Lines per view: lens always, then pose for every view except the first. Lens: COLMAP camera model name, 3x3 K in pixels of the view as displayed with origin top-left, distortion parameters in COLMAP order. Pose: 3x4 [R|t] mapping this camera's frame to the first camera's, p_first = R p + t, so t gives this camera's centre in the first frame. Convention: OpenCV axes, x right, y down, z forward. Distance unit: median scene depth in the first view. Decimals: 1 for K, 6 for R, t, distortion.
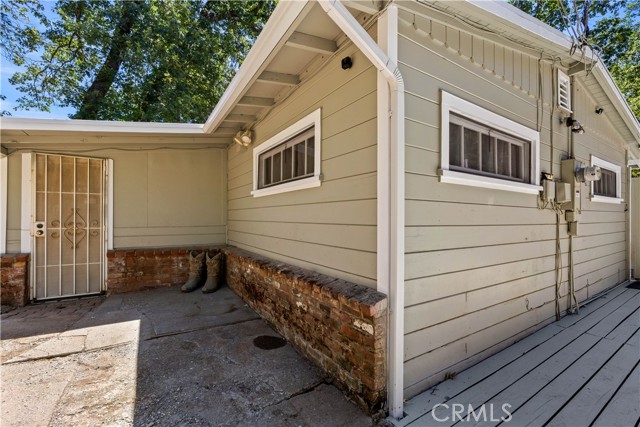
lens RADIAL K [[269.6, 0, 320.0], [0, 269.6, 213.5], [0, 0, 1]] dist [-0.000811, -0.000180]
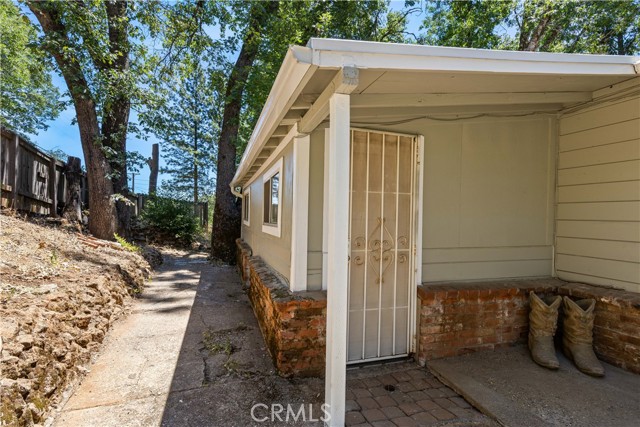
lens RADIAL K [[310.2, 0, 322.6], [0, 310.2, 212.8], [0, 0, 1]] dist [-0.001662, -0.000278]
pose [[0.972818, 0.014242, -0.231132, -0.739880], [-0.013897, 0.999899, 0.003124, -0.024586], [0.231153, 0.000173, 0.972917, 0.241781]]
